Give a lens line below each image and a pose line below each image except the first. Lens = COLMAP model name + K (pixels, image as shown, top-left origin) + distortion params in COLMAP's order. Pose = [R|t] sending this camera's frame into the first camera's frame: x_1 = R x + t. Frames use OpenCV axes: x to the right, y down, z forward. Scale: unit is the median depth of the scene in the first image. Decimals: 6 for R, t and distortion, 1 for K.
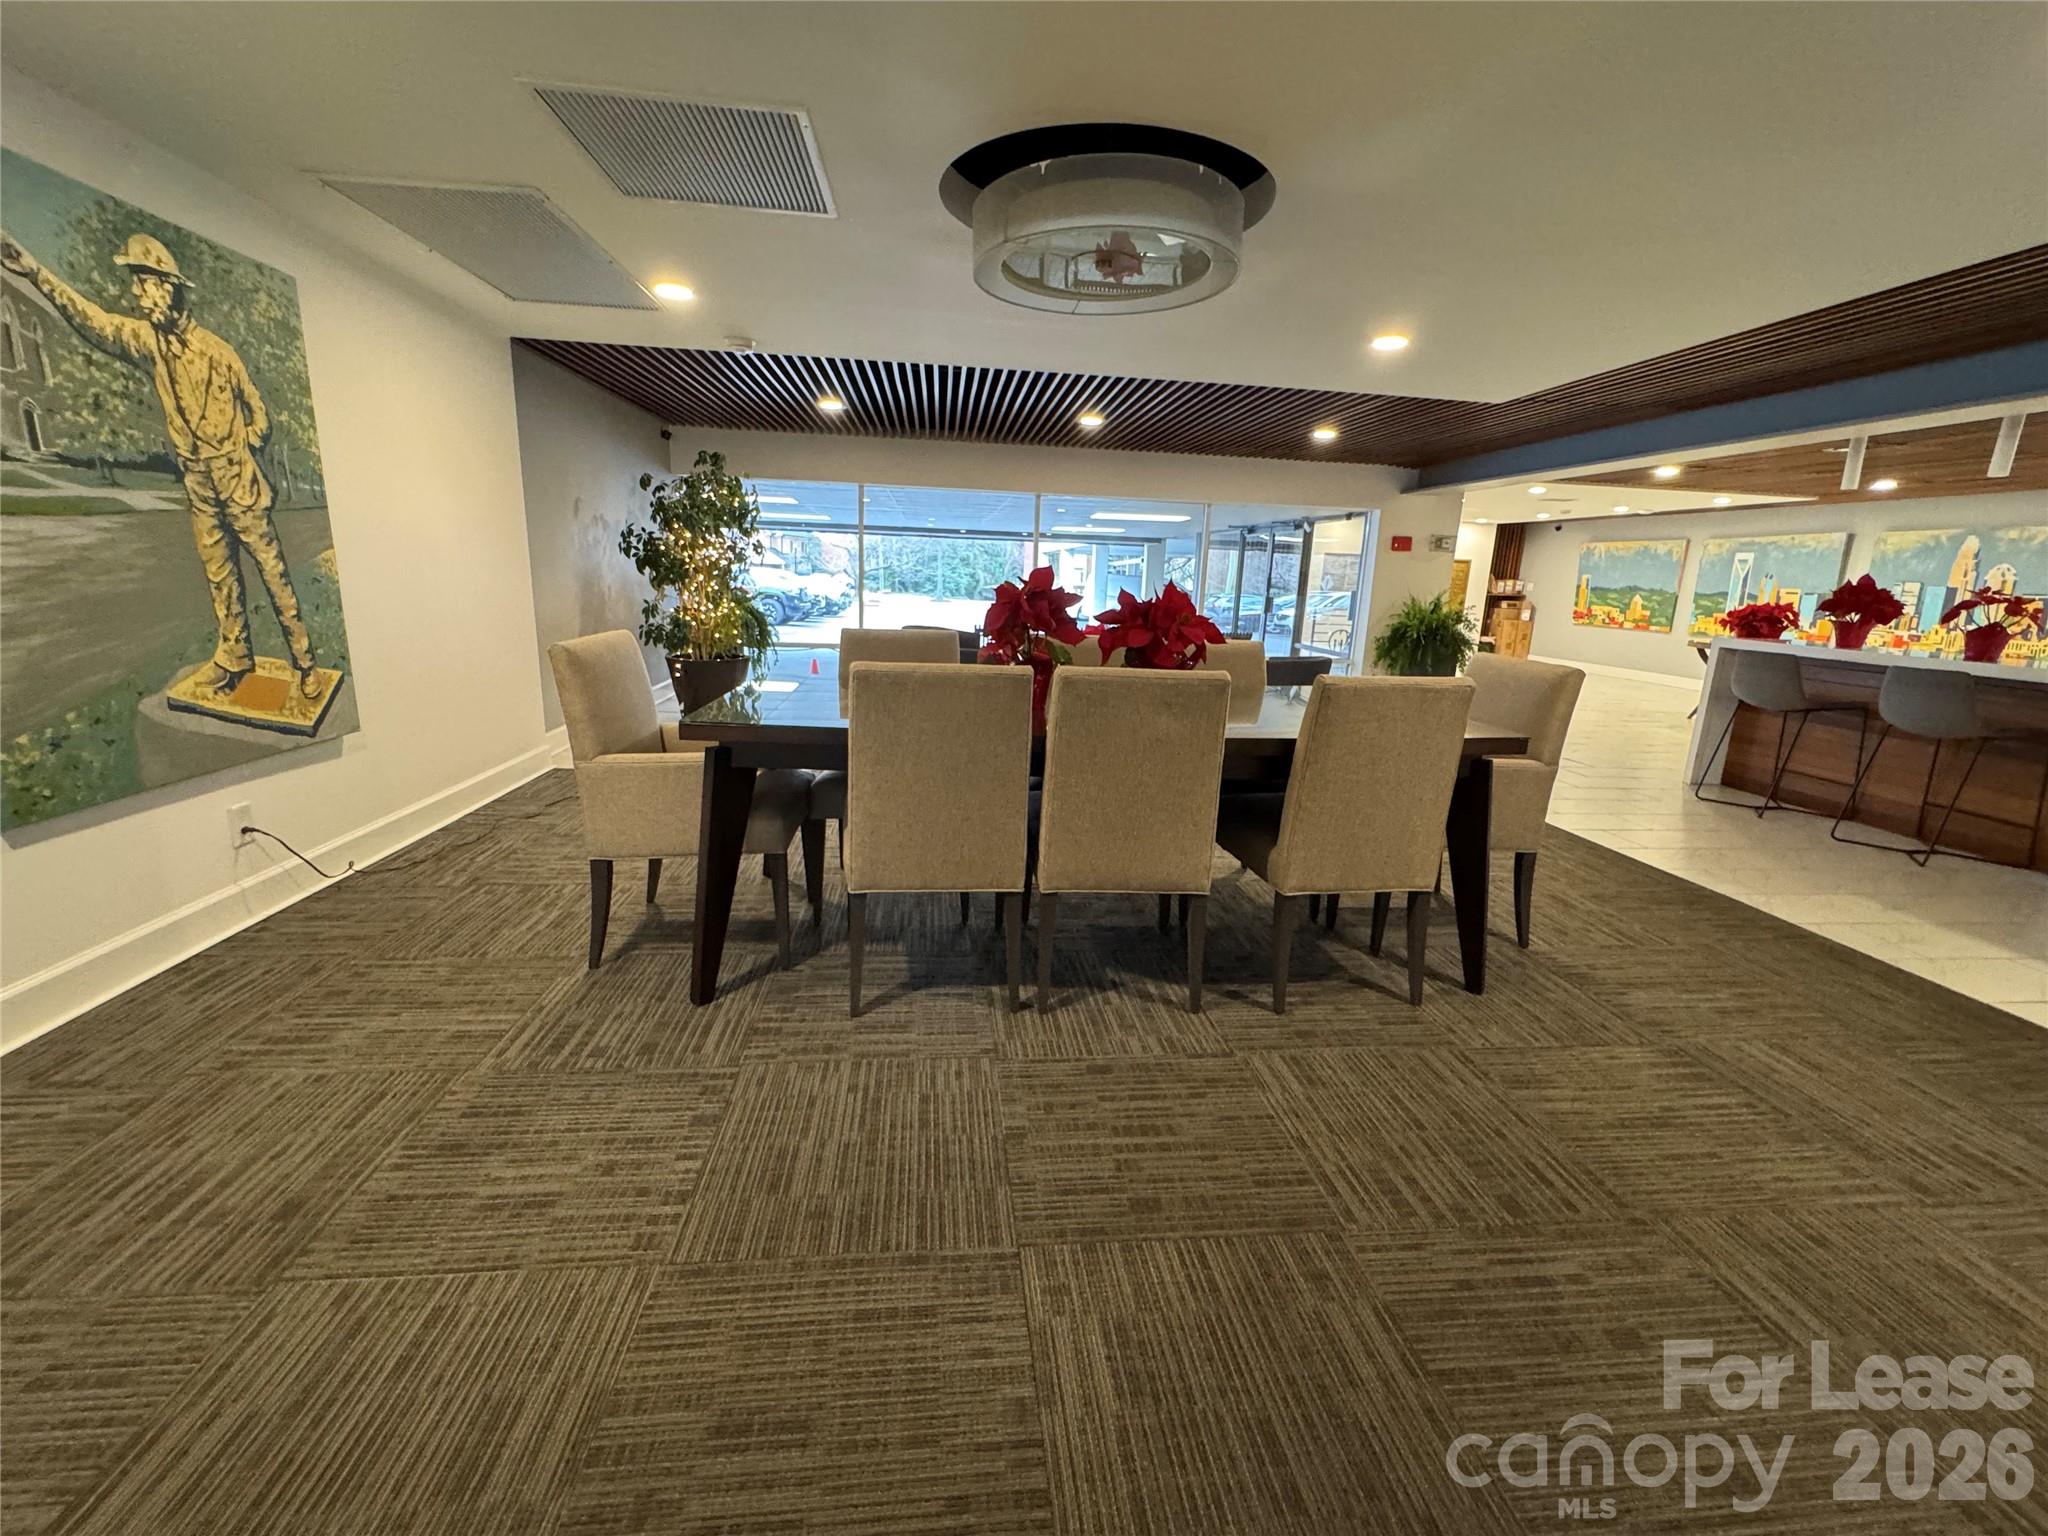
lens RADIAL K [[819.4, 0, 1029.1], [0, 819.4, 754.1], [0, 0, 1]] dist [-0.004316, 0.000383]
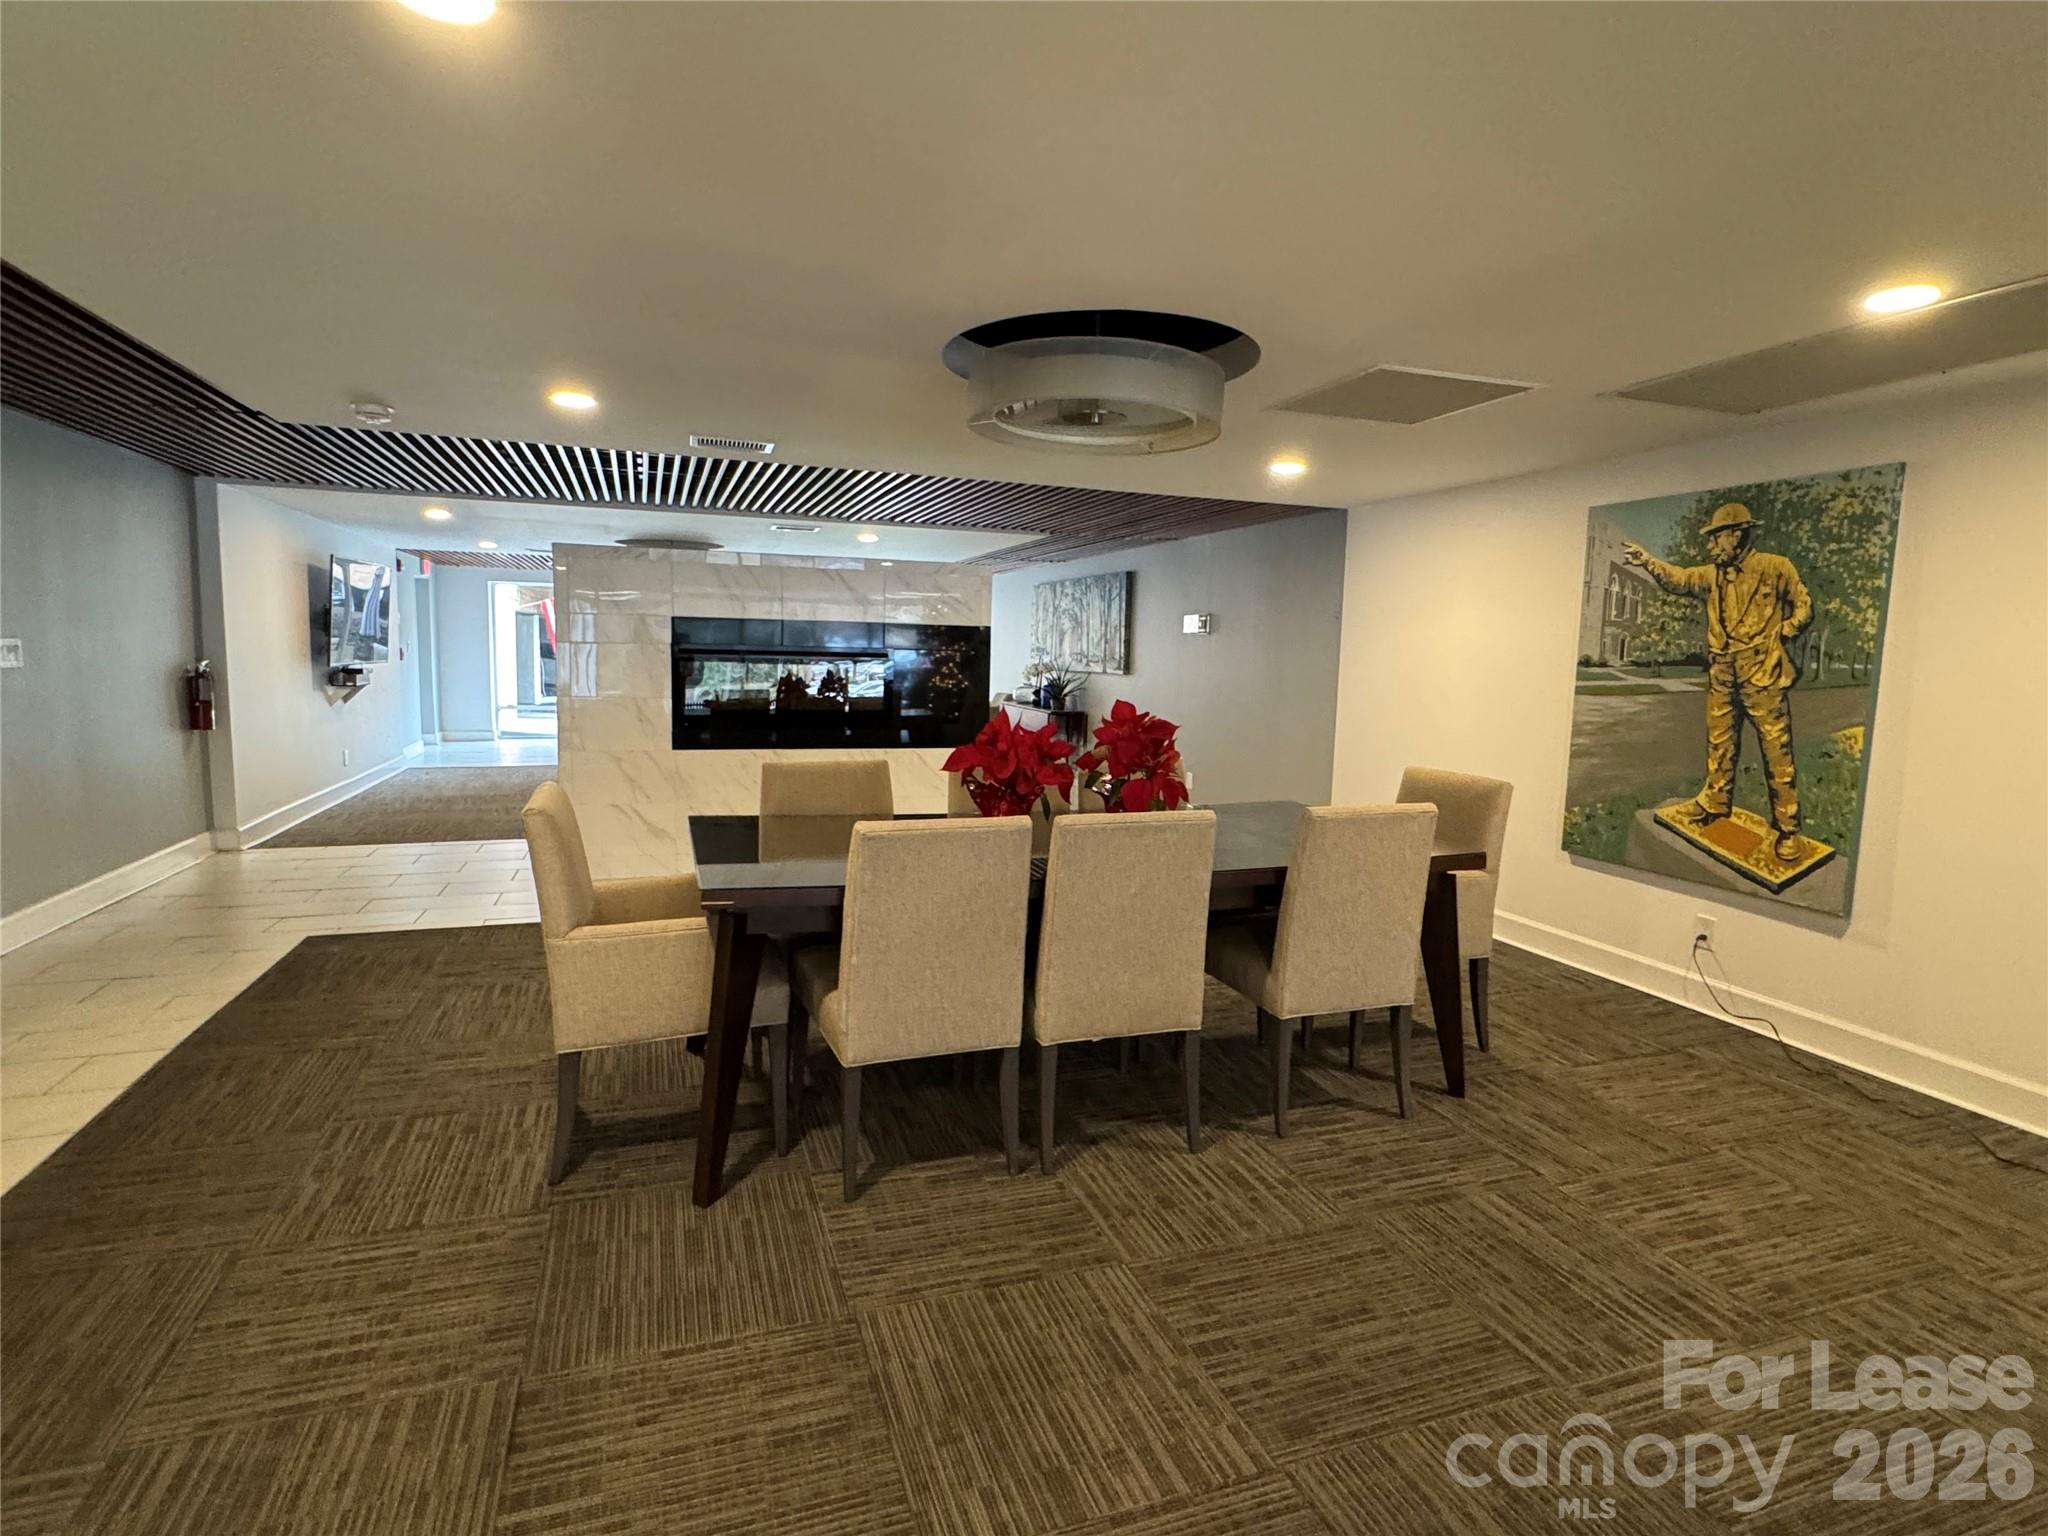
lens RADIAL K [[1042.2, 0, 1027.3], [0, 1042.2, 767.2], [0, 0, 1]] dist [-0.004619, 0.000046]
pose [[-0.968271, -0.035740, -0.247335, 0.445800], [-0.114427, 0.943279, 0.311659, -0.528990], [0.222168, 0.330072, -0.917439, 2.136693]]
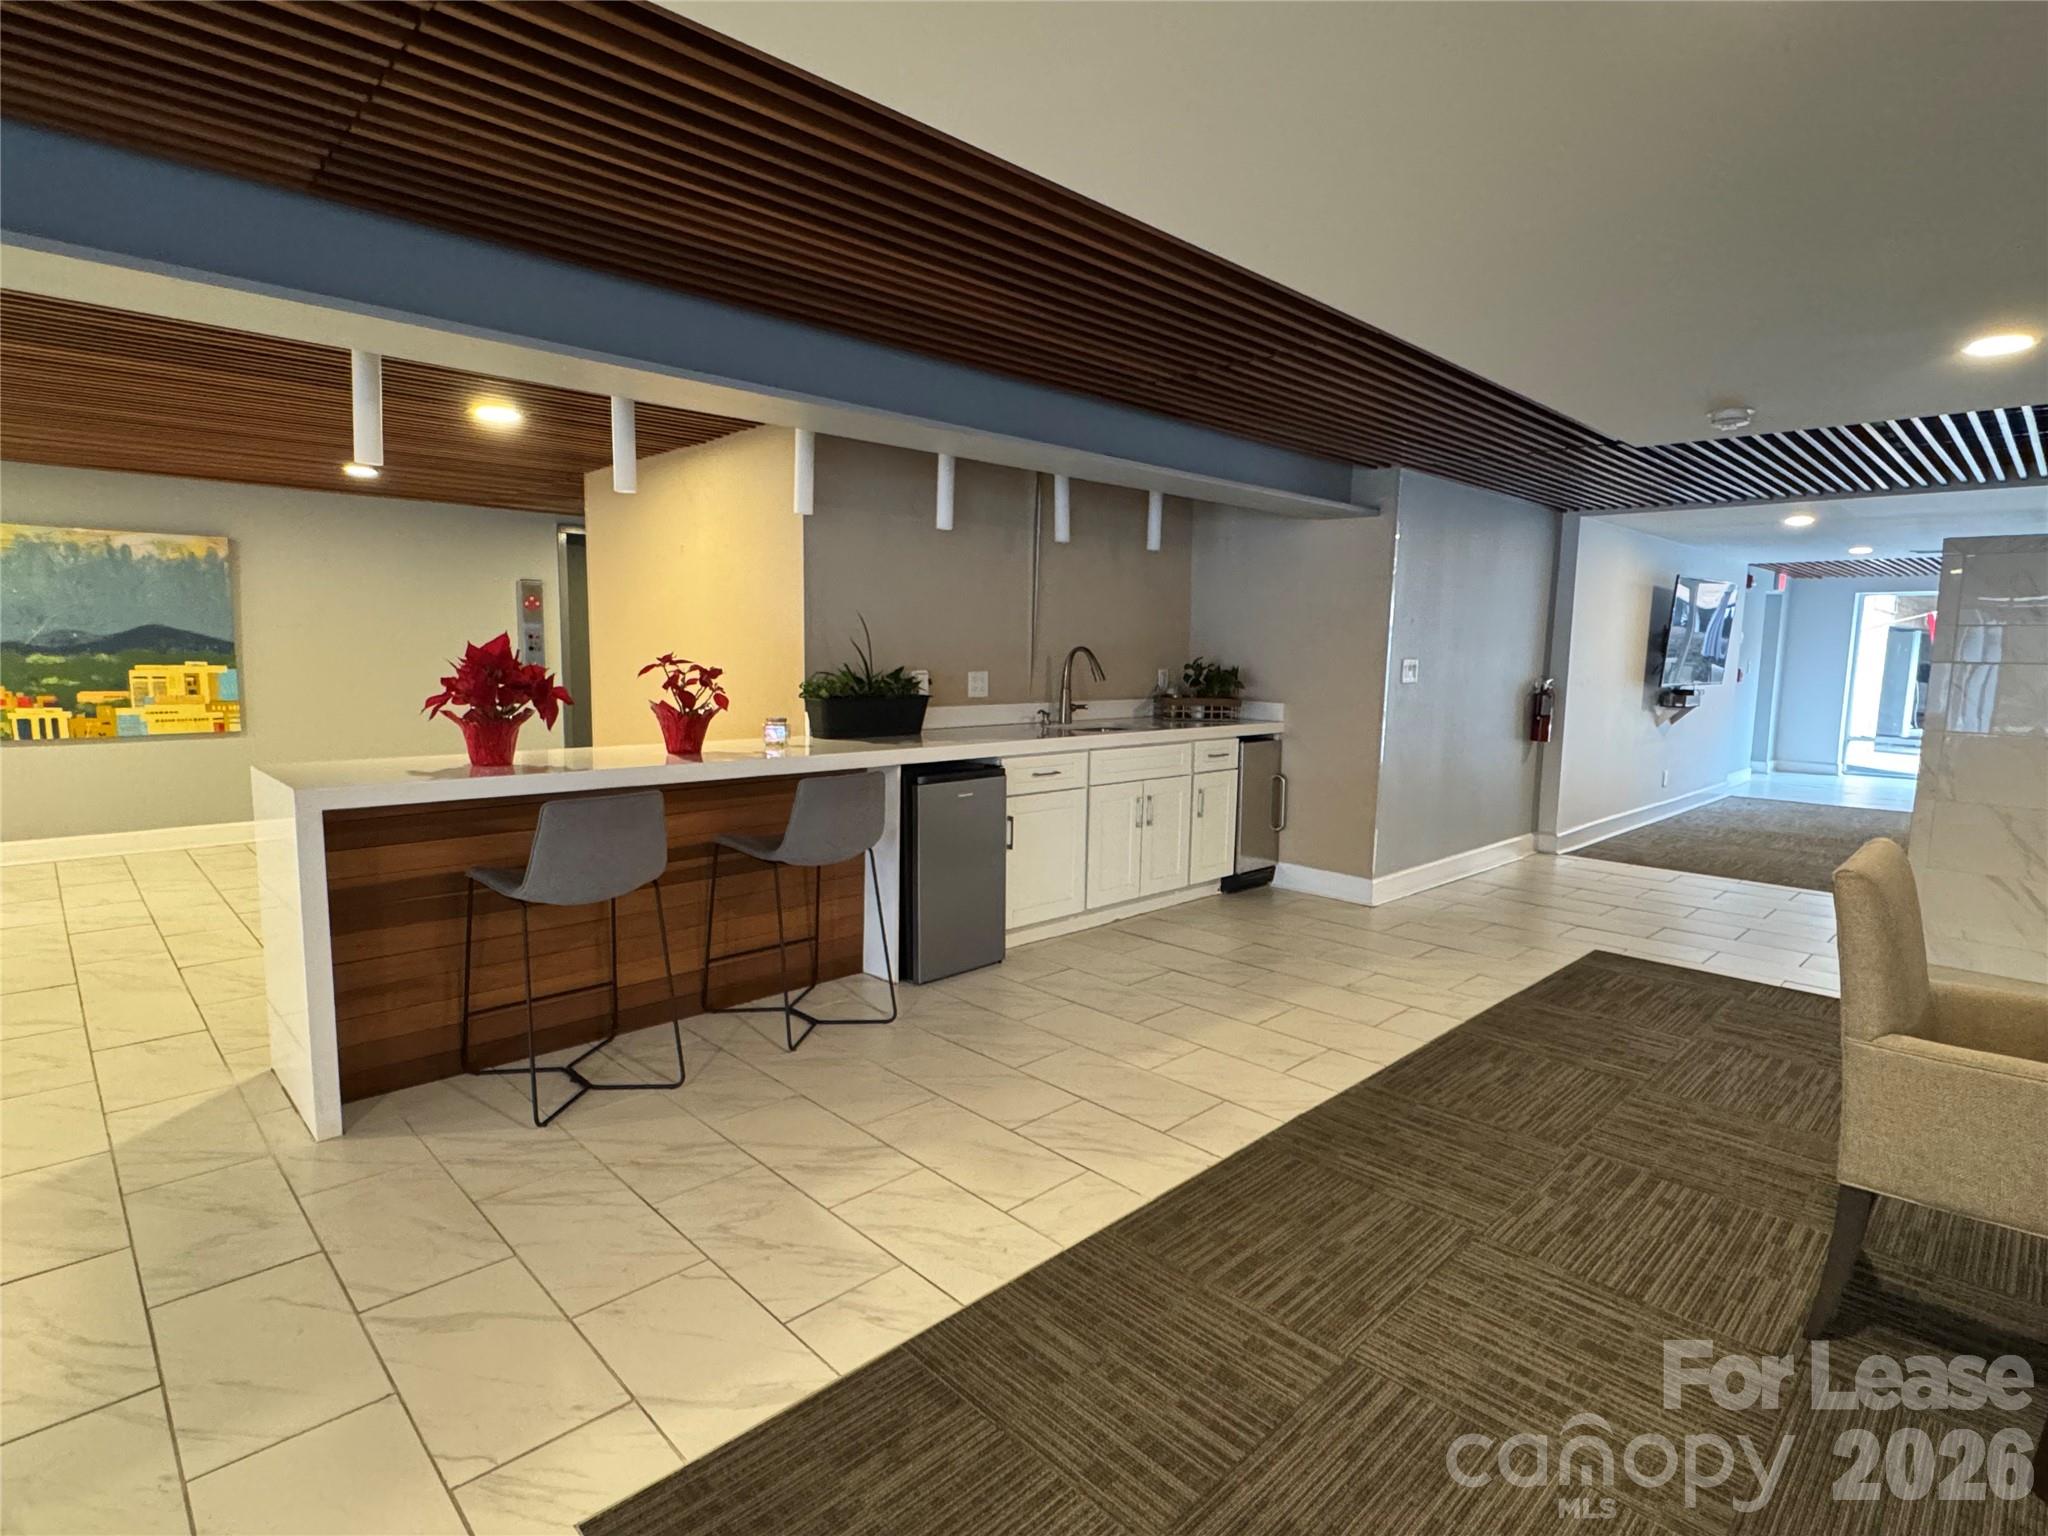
lens RADIAL K [[1042.2, 0, 1033.2], [0, 1042.2, 768.8], [0, 0, 1]] dist [-0.004619, 0.000046]
pose [[-0.622767, -0.142933, 0.769241, 0.445365], [0.131841, 0.949942, 0.283246, -0.507562], [-0.771219, 0.277814, -0.572749, 2.045087]]
